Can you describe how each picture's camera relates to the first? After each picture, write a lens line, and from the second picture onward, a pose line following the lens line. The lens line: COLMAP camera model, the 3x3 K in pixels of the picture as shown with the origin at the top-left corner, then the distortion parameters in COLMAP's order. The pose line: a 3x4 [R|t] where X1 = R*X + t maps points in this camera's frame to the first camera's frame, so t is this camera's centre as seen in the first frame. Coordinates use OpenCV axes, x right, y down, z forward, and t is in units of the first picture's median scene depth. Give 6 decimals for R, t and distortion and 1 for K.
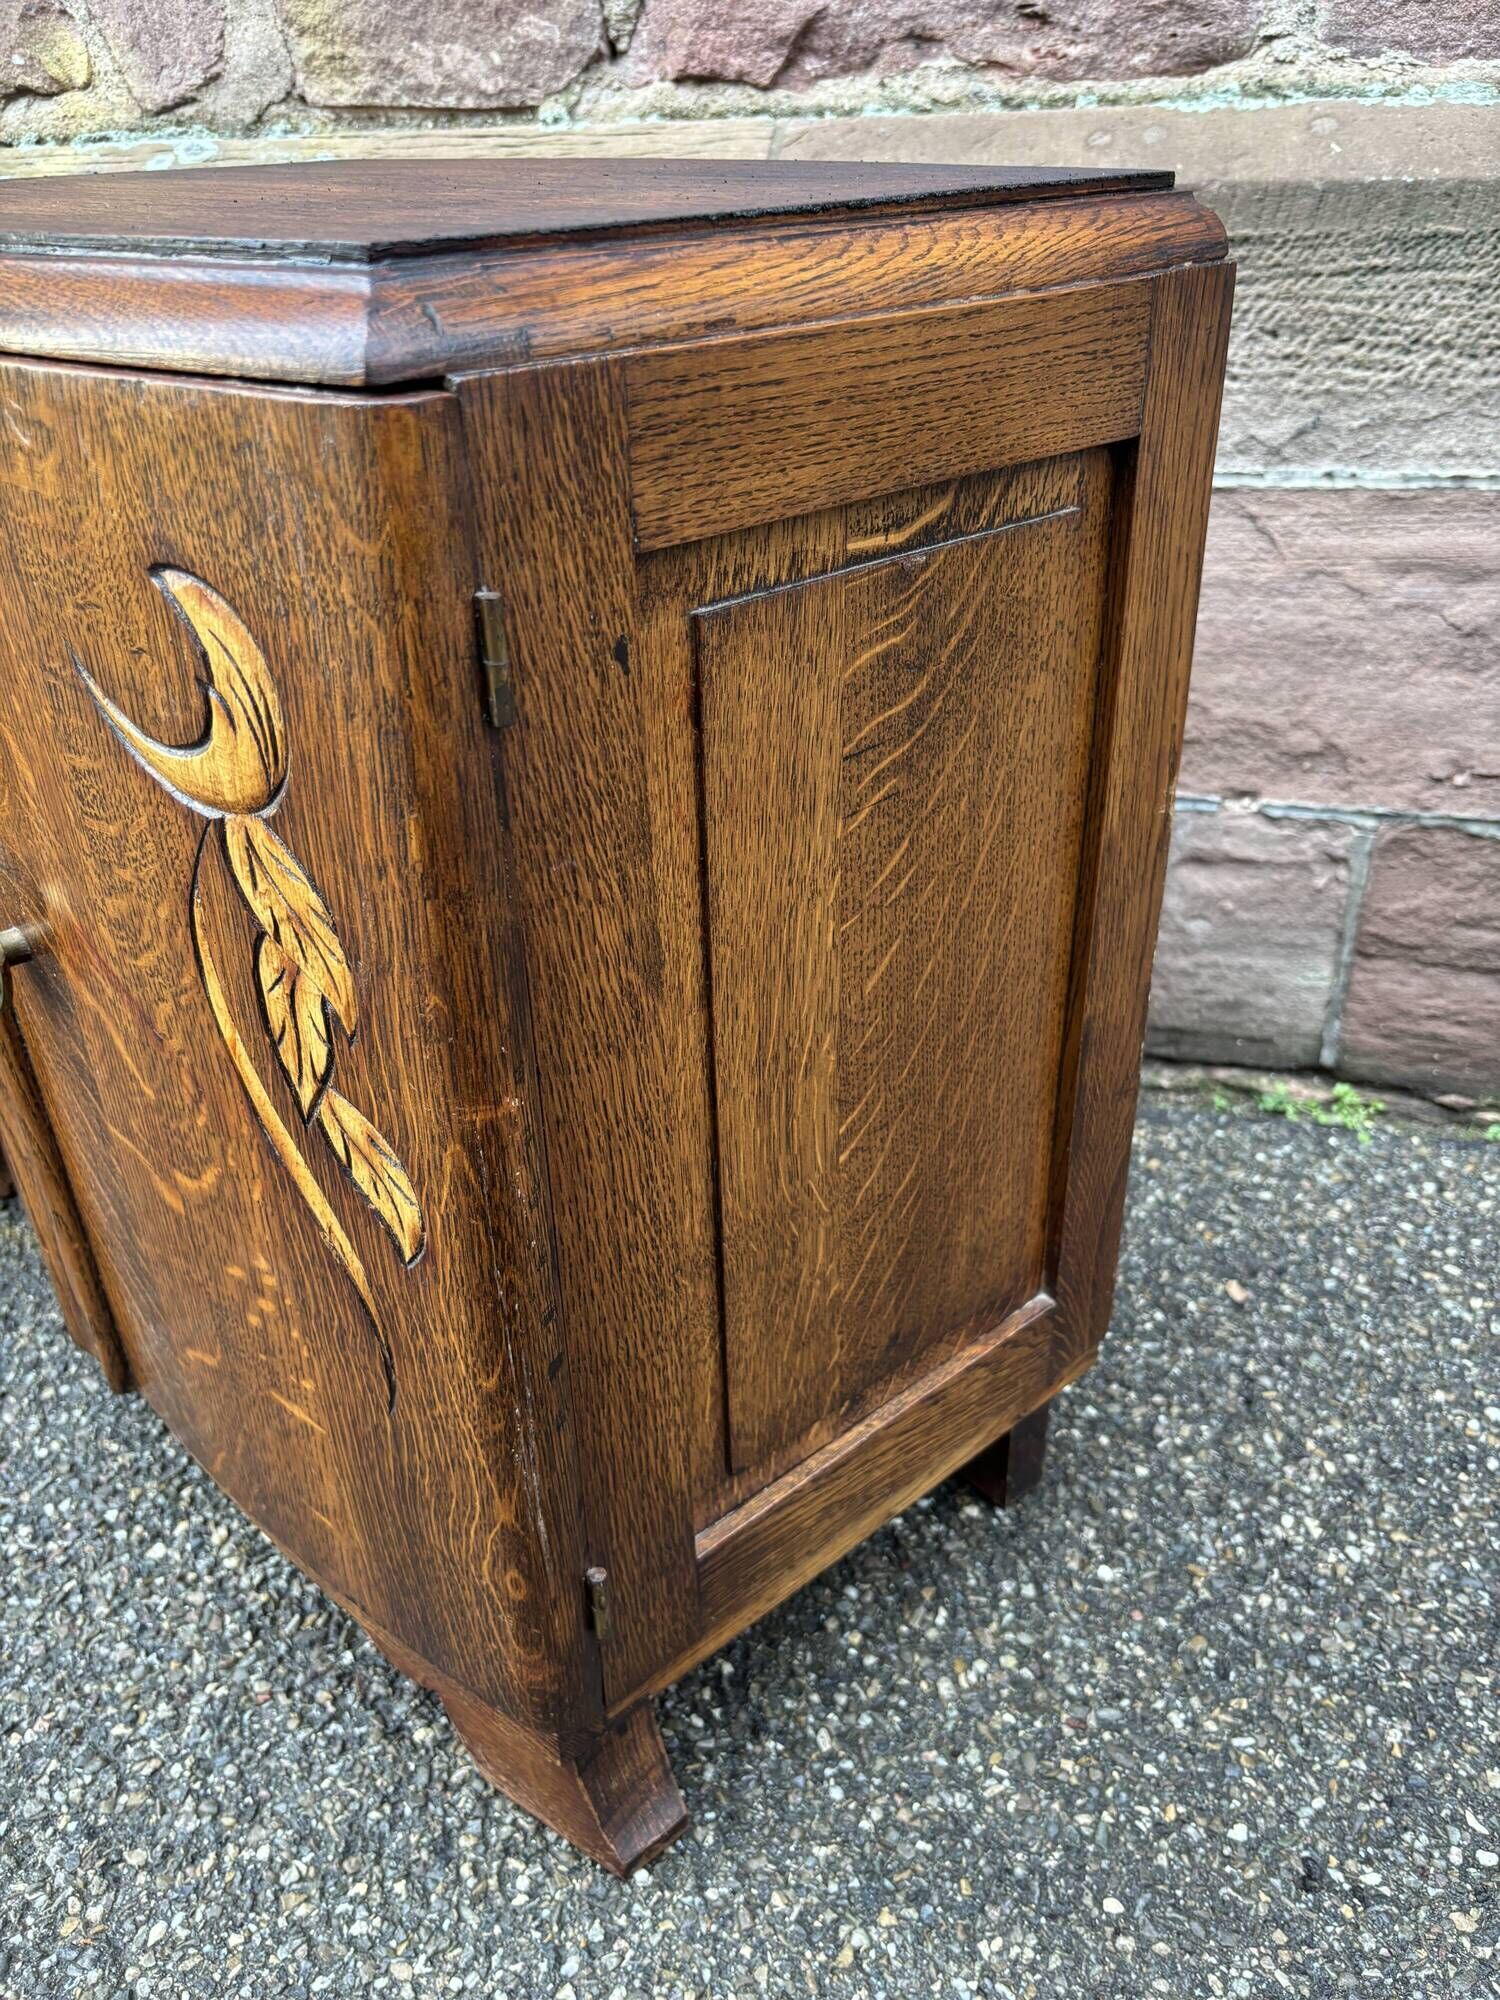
lens RADIAL K [[1533.9, 0, 756.7], [0, 1533.9, 1016.2], [0, 0, 1]] dist [0.050668, -0.074194]
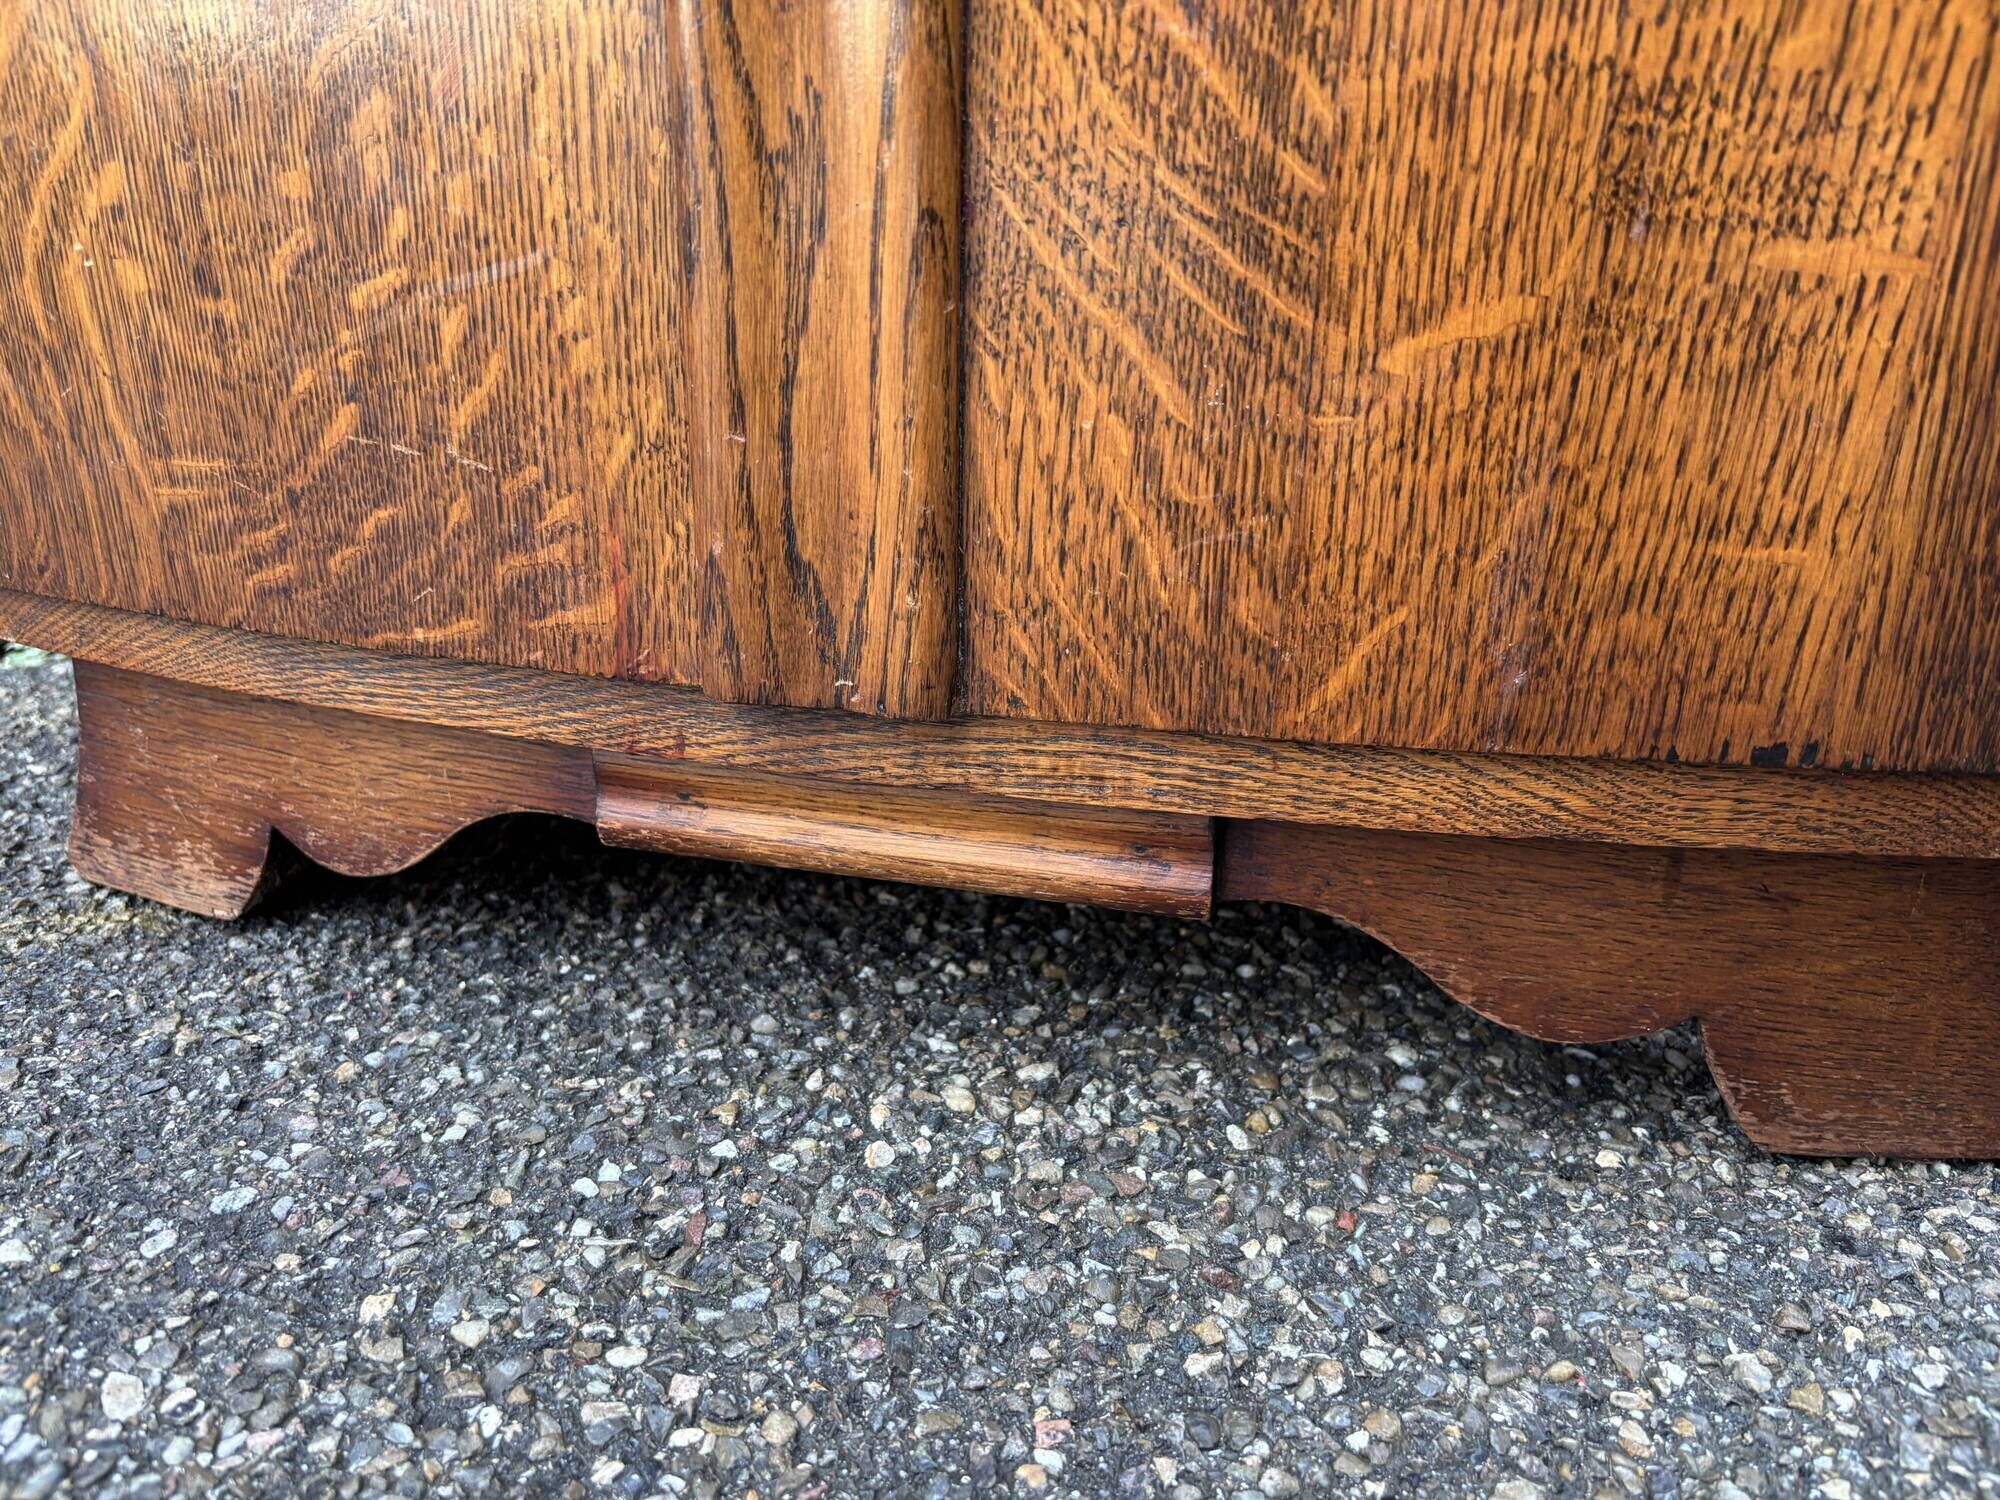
lens RADIAL K [[1533.9, 0, 1005.1], [0, 1533.9, 753.4], [0, 0, 1]] dist [0.050668, -0.074194]
pose [[0.814124, -0.172317, 0.554535, -0.643030], [0.265764, 0.959641, -0.091974, 0.294650], [-0.516306, 0.222254, 0.827062, 0.571890]]
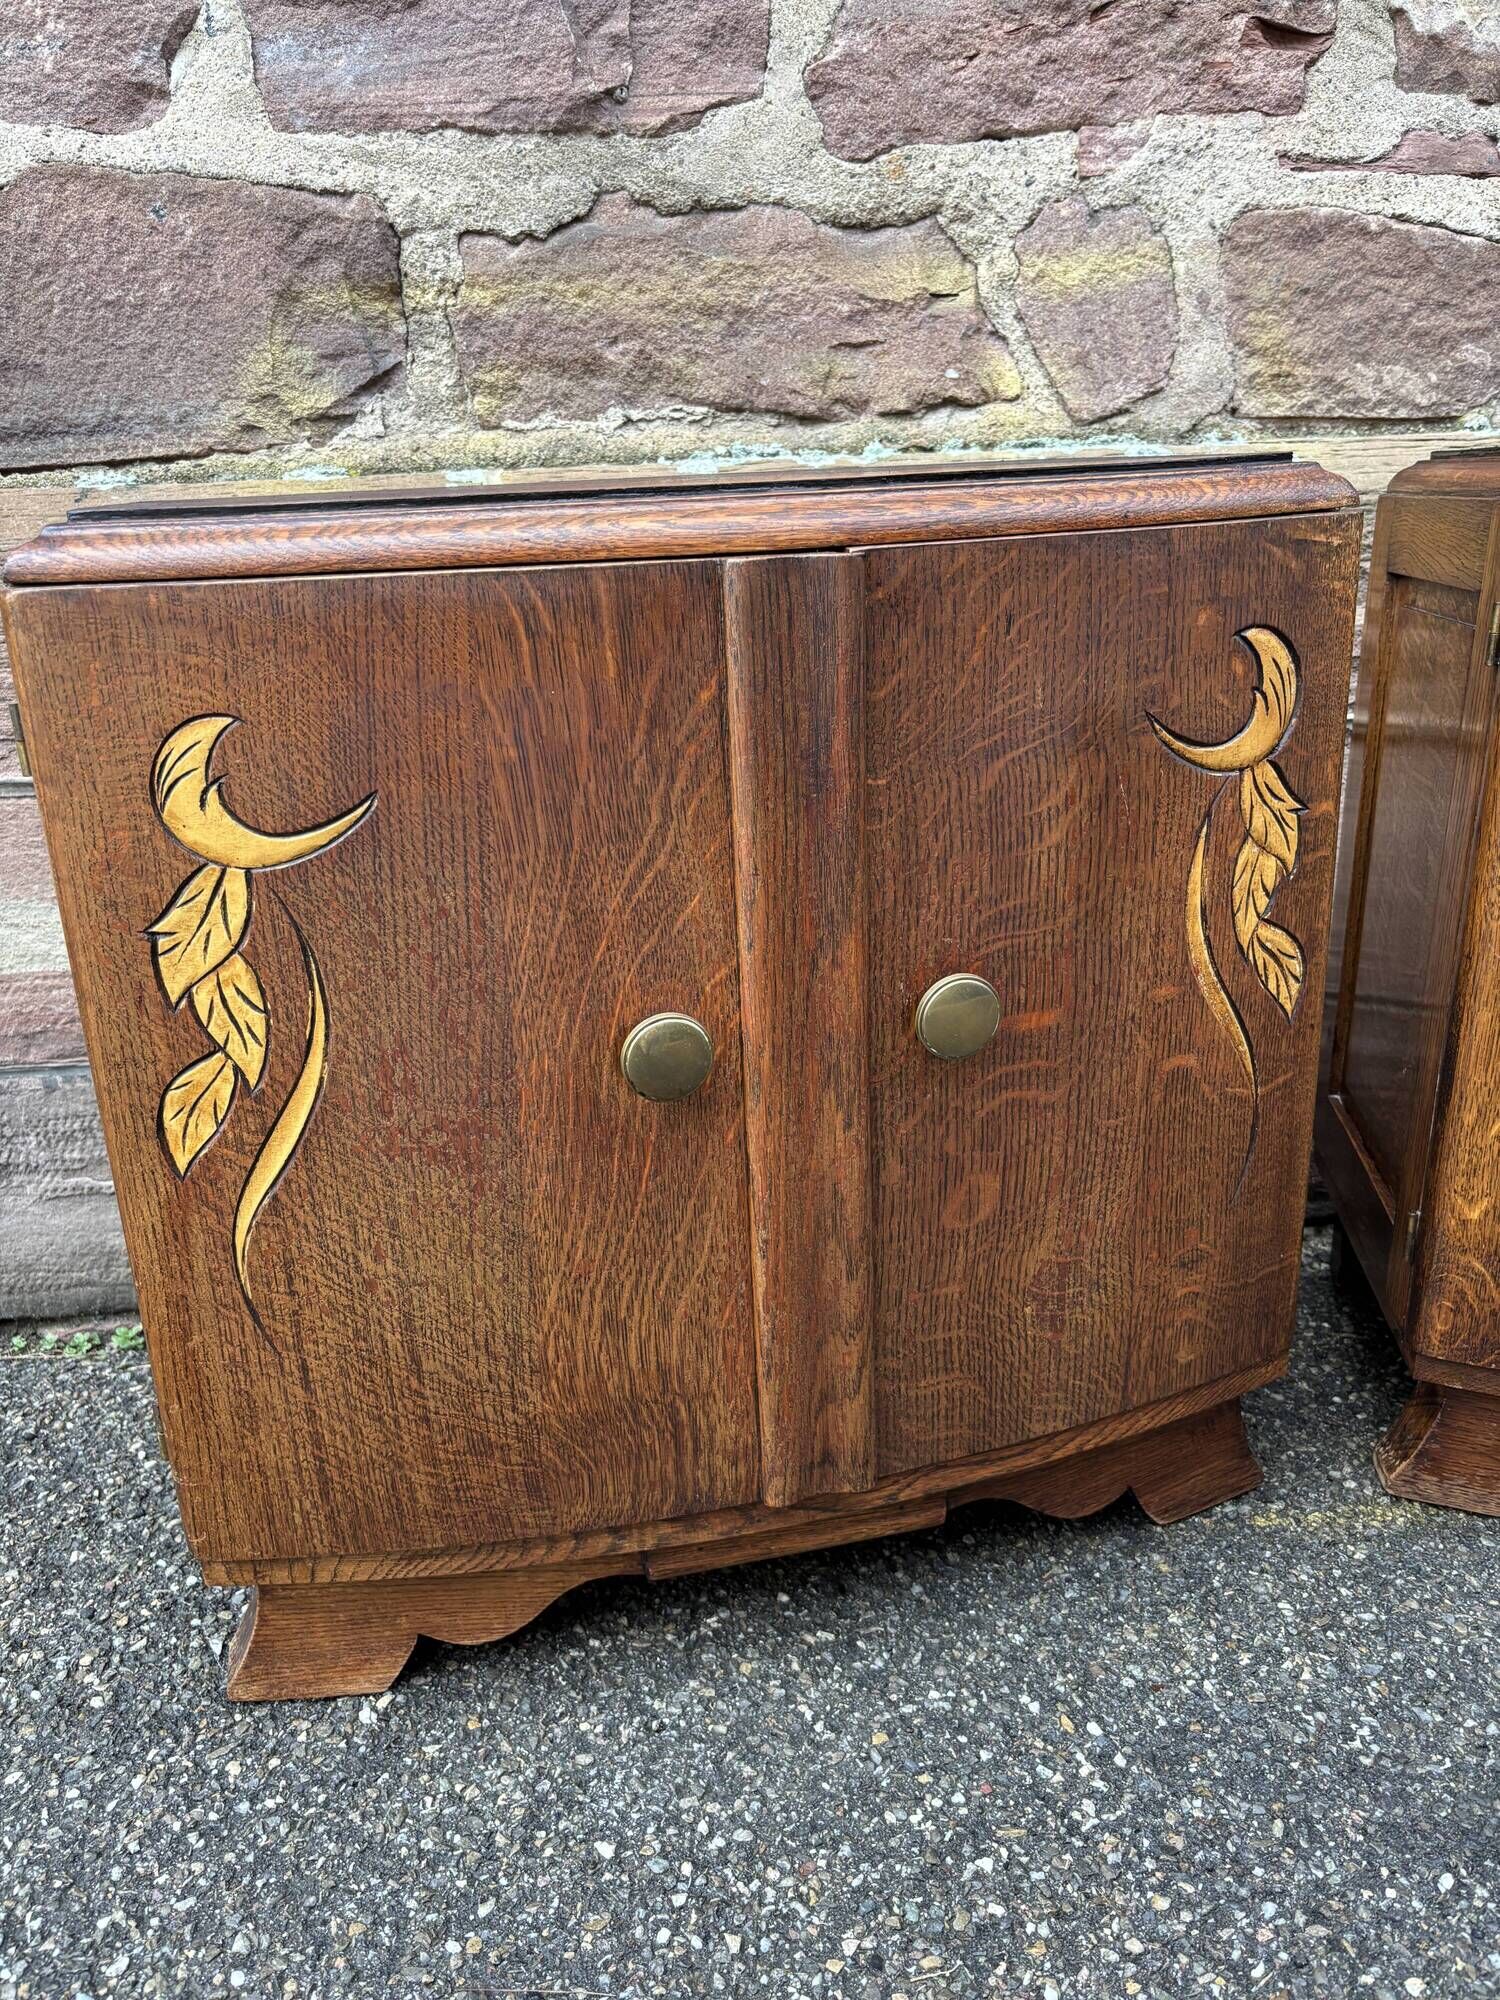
lens RADIAL K [[1529.1, 0, 723.2], [0, 1529.1, 998.1], [0, 0, 1]] dist [0.039090, -0.058836]
pose [[0.945161, -0.105913, 0.308955, -1.450321], [0.170339, 0.966970, -0.189616, -0.061891], [-0.278668, 0.231845, 0.931983, 0.252790]]
